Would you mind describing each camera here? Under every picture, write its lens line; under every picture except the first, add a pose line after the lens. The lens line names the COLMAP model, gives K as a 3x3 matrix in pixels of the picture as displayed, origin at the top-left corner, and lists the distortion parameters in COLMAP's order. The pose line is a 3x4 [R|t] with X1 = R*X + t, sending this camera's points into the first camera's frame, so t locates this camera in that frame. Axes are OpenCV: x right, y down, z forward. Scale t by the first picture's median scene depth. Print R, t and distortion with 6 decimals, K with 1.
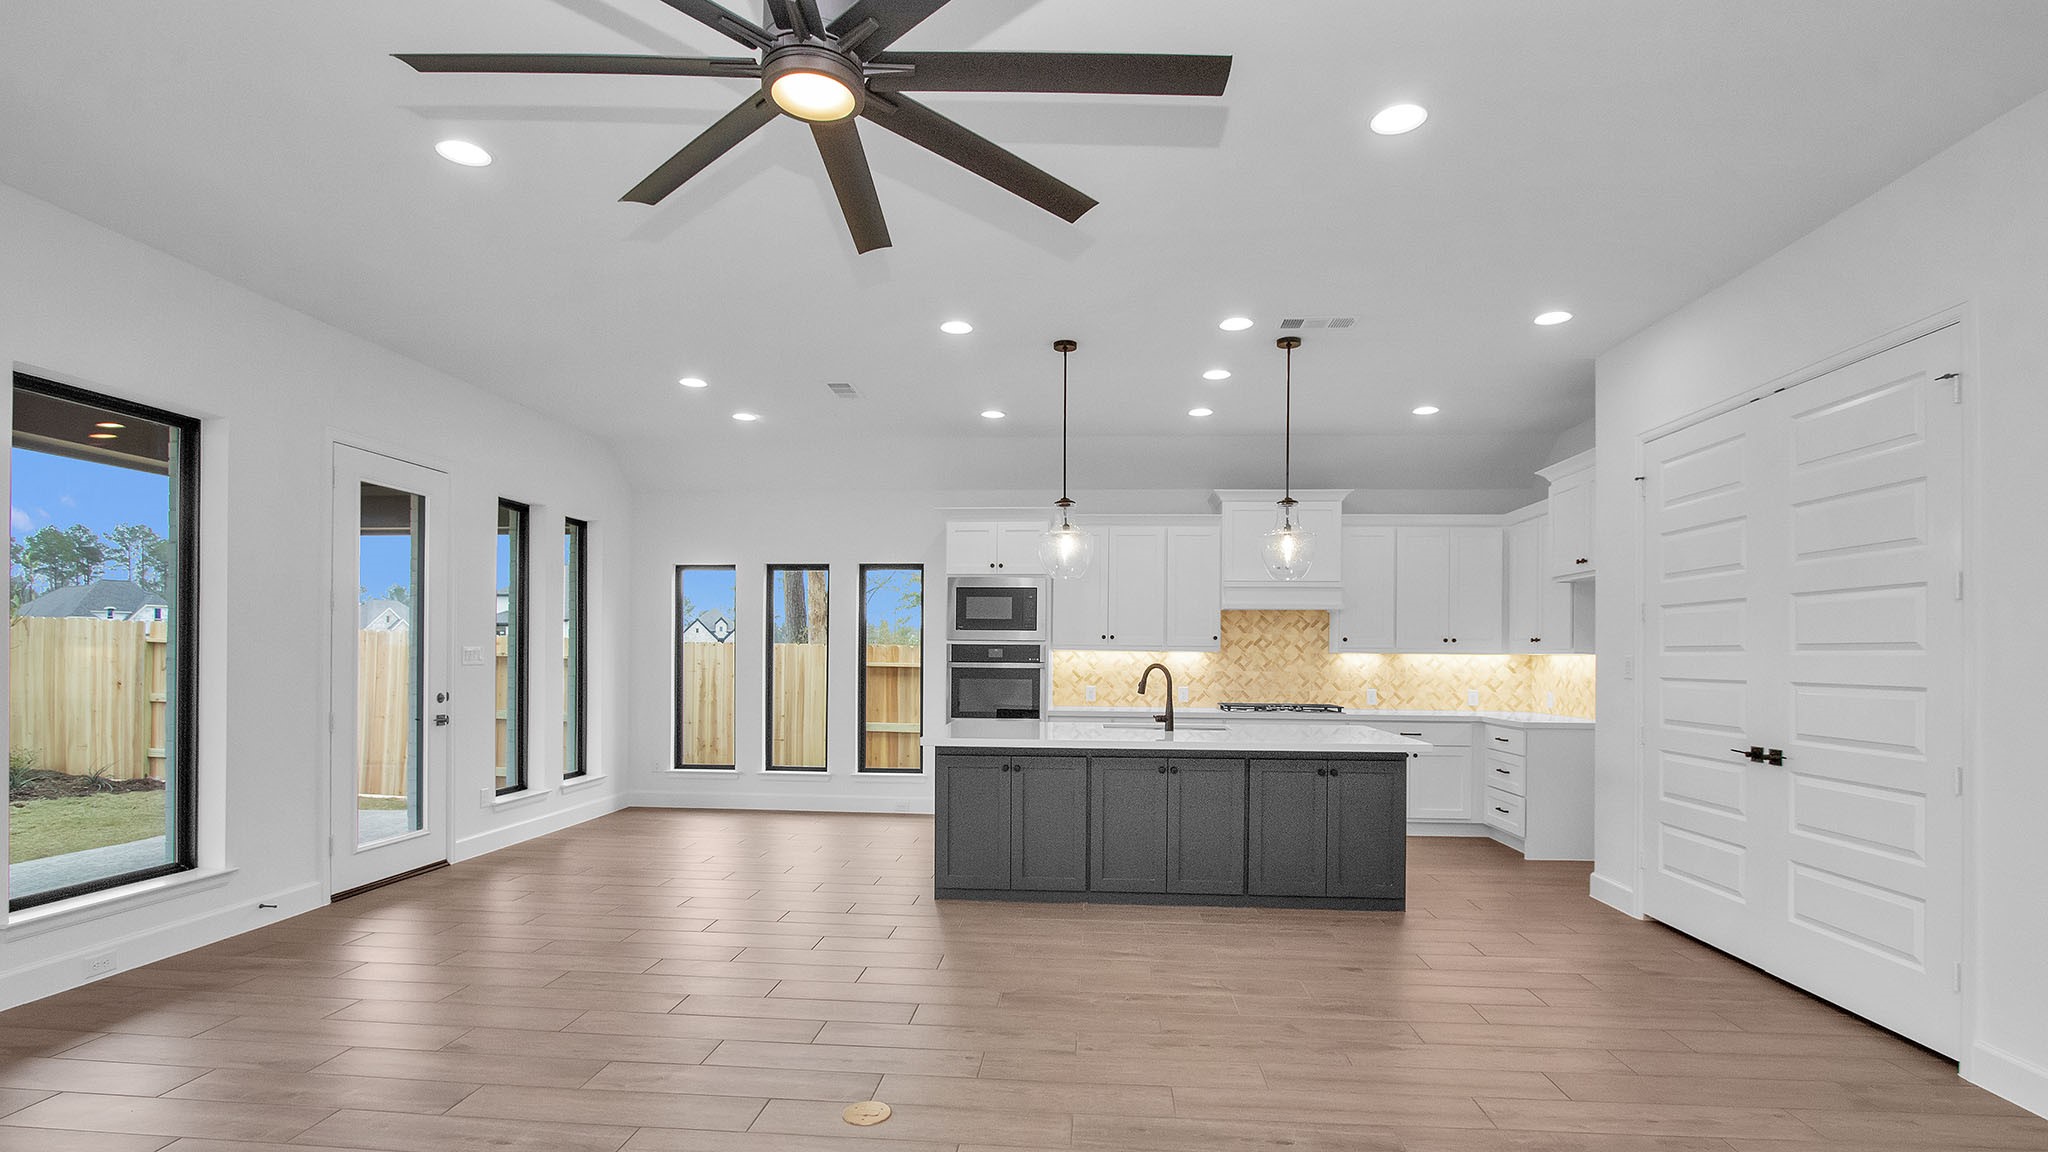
lens RADIAL K [[954.7, 0, 1027.2], [0, 954.7, 654.1], [0, 0, 1]] dist [-0.033959, 0.013642]
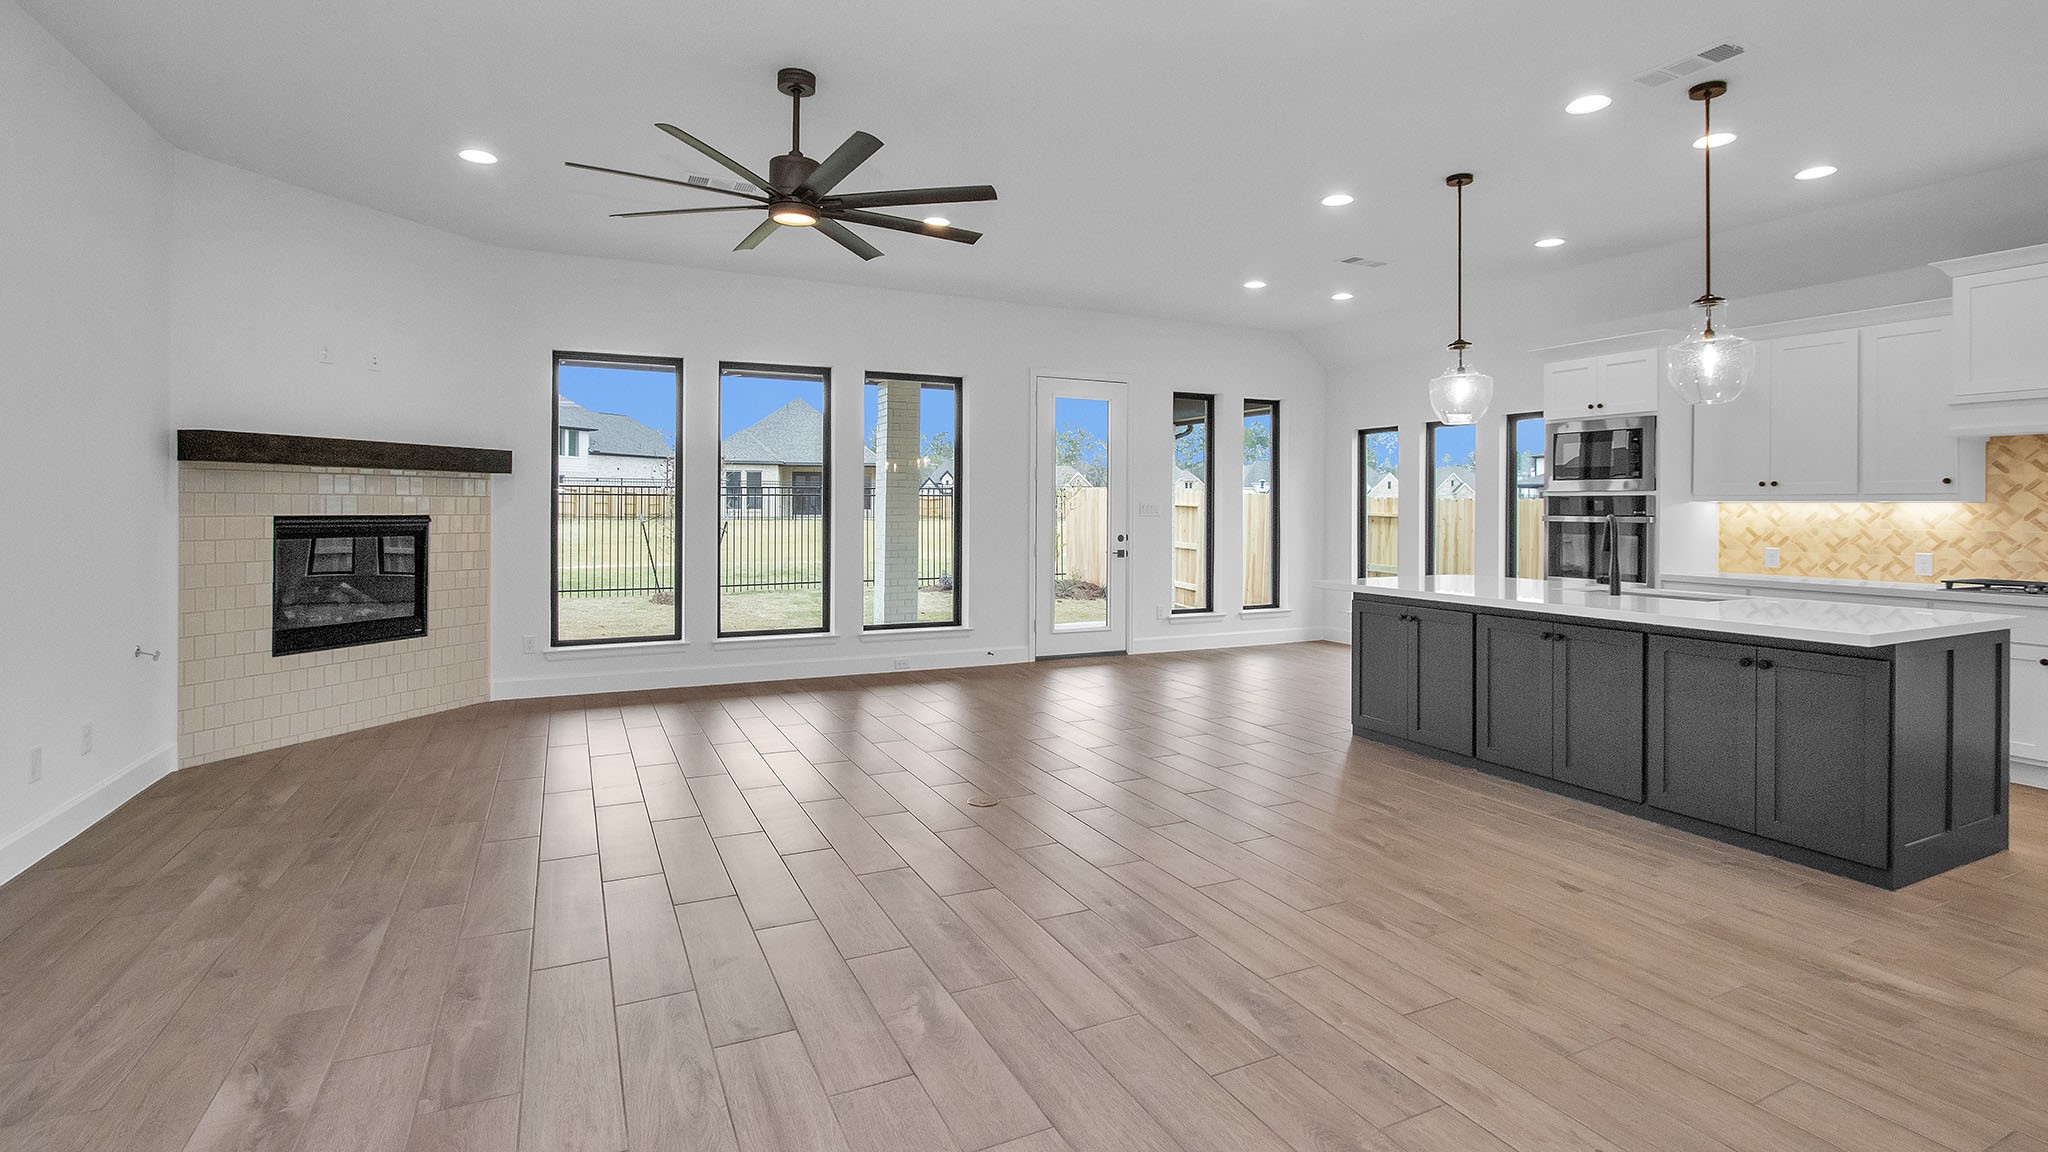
lens RADIAL K [[947.1, 0, 1017.3], [0, 947.1, 507.5], [0, 0, 1]] dist [-0.023933, 0.000193]
pose [[0.499400, -0.005800, -0.866352, 0.443868], [-0.001568, 0.999970, -0.007599, 0.008010], [0.866370, 0.005153, 0.499376, 0.104852]]
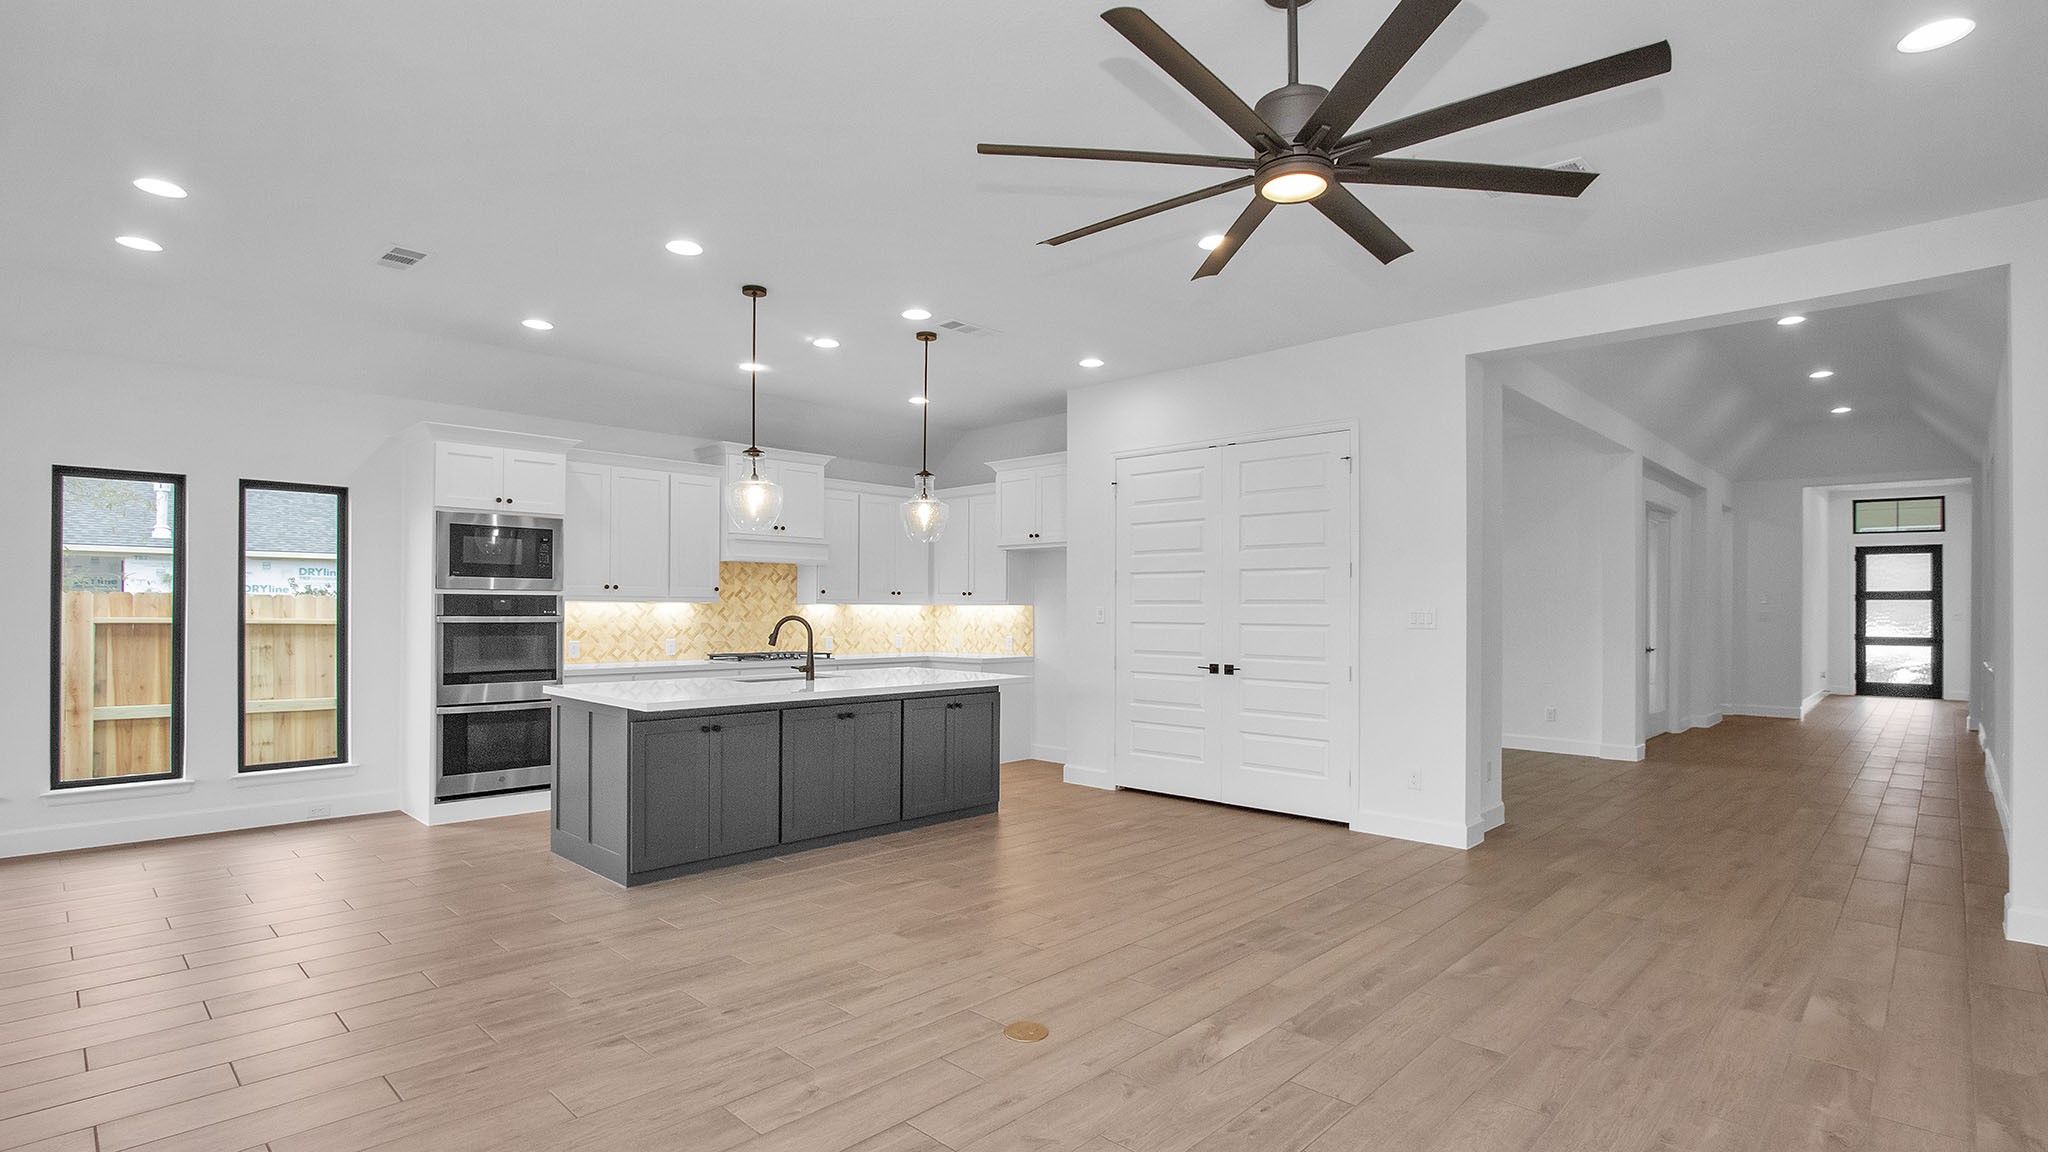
lens RADIAL K [[966.7, 0, 1023.2], [0, 966.7, 600.7], [0, 0, 1]] dist [-0.024721, 0.000730]
pose [[0.638812, 0.001121, 0.769362, -0.382497], [-0.000176, 0.999999, -0.001311, -0.003508], [-0.769363, 0.000703, 0.638812, 0.110321]]
